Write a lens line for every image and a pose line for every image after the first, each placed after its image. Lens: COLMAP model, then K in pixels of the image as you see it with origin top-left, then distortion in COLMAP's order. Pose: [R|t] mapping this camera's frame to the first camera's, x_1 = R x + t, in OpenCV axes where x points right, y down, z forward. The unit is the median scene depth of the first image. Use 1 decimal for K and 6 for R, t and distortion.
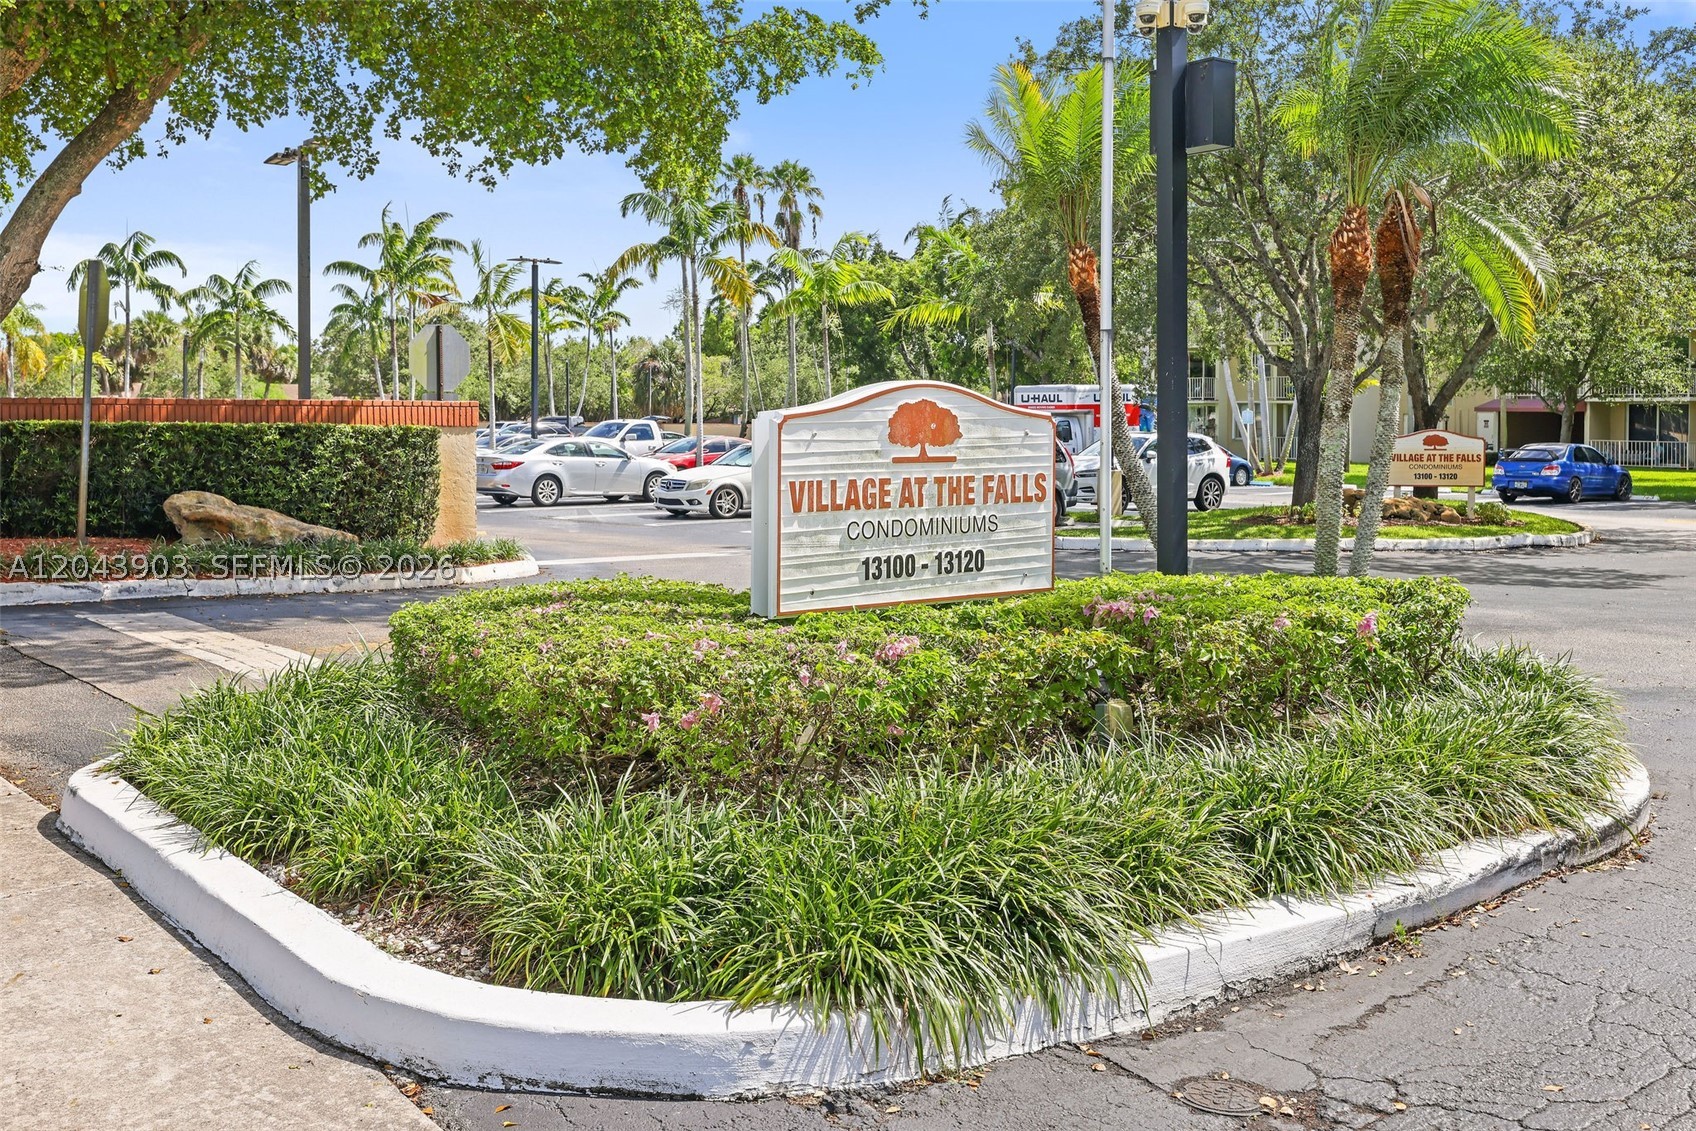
lens RADIAL K [[1753.3, 0, 847.3], [0, 1753.3, 562.5], [0, 0, 1]] dist [-0.005592, 0.000000]
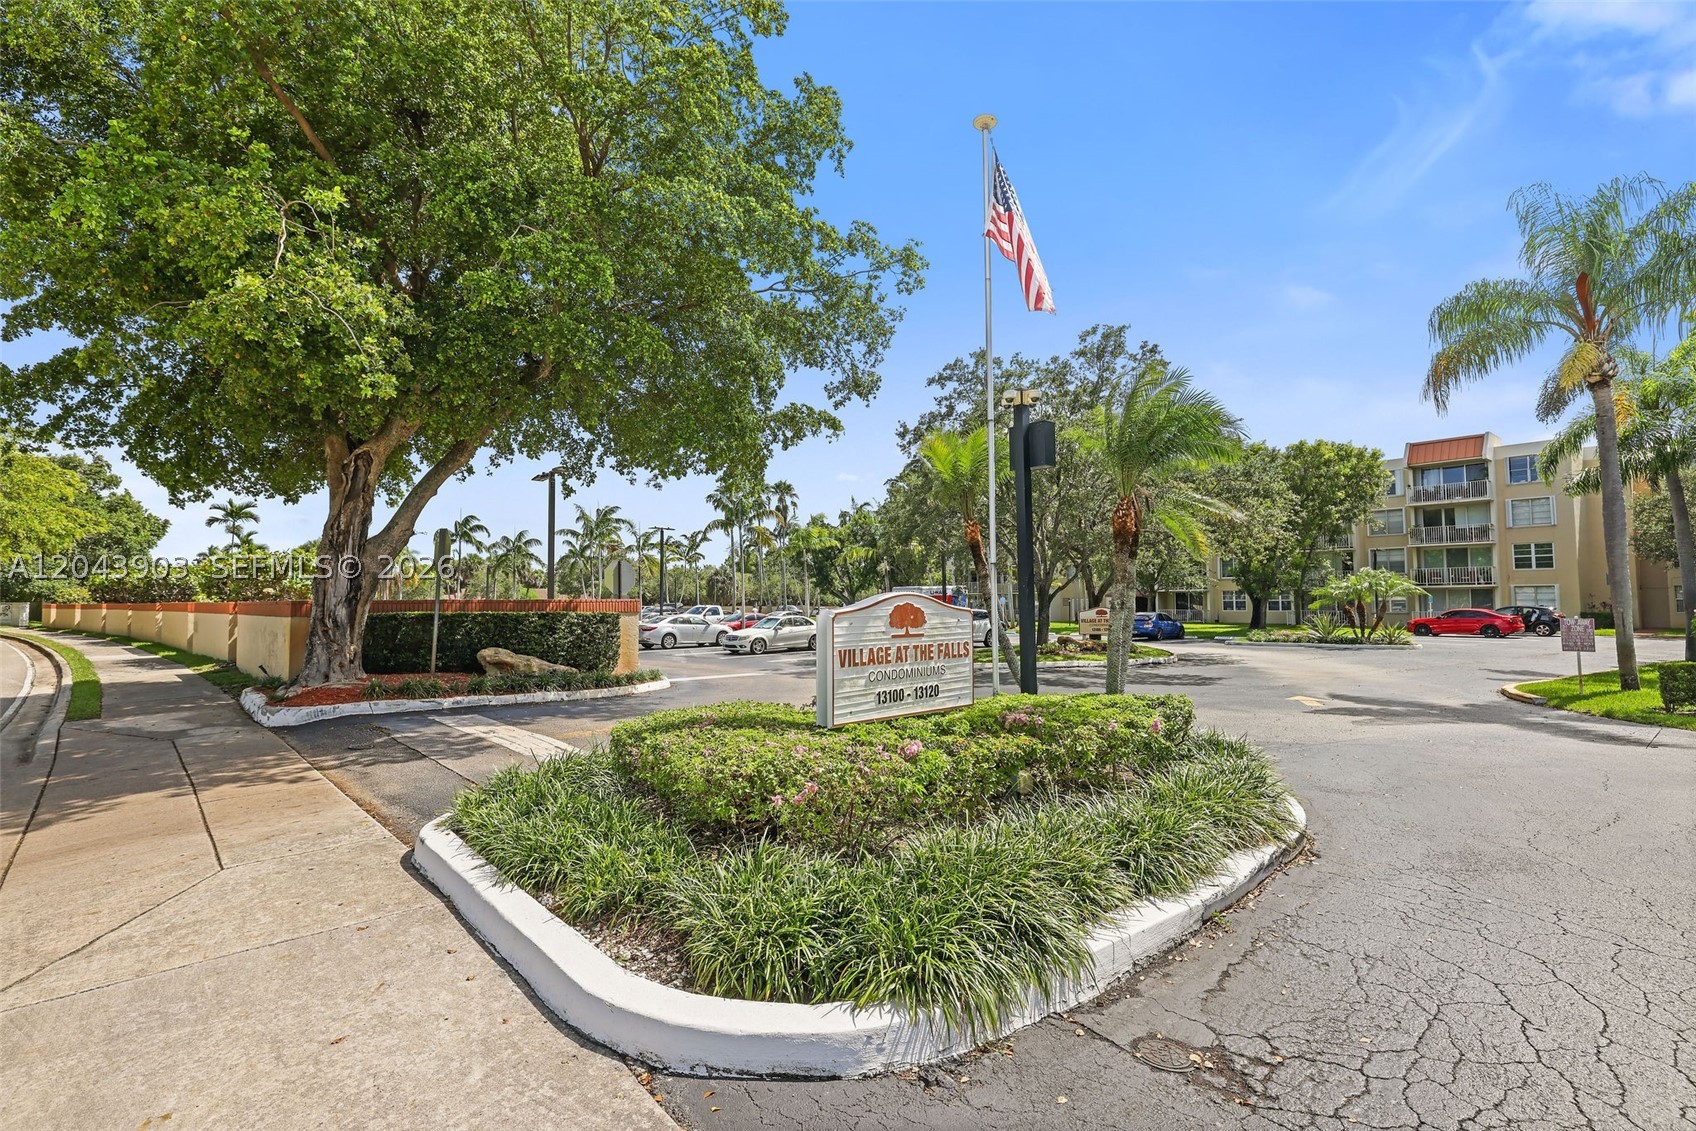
lens RADIAL K [[835.9, 0, 839.3], [0, 835.9, 606.6], [0, 0, 1]] dist [-0.004316, 0.002116]
pose [[0.999194, -0.009229, 0.039055, -0.067182], [0.012194, 0.997005, -0.076366, -0.026345], [-0.038233, 0.076781, 0.996315, 0.159326]]
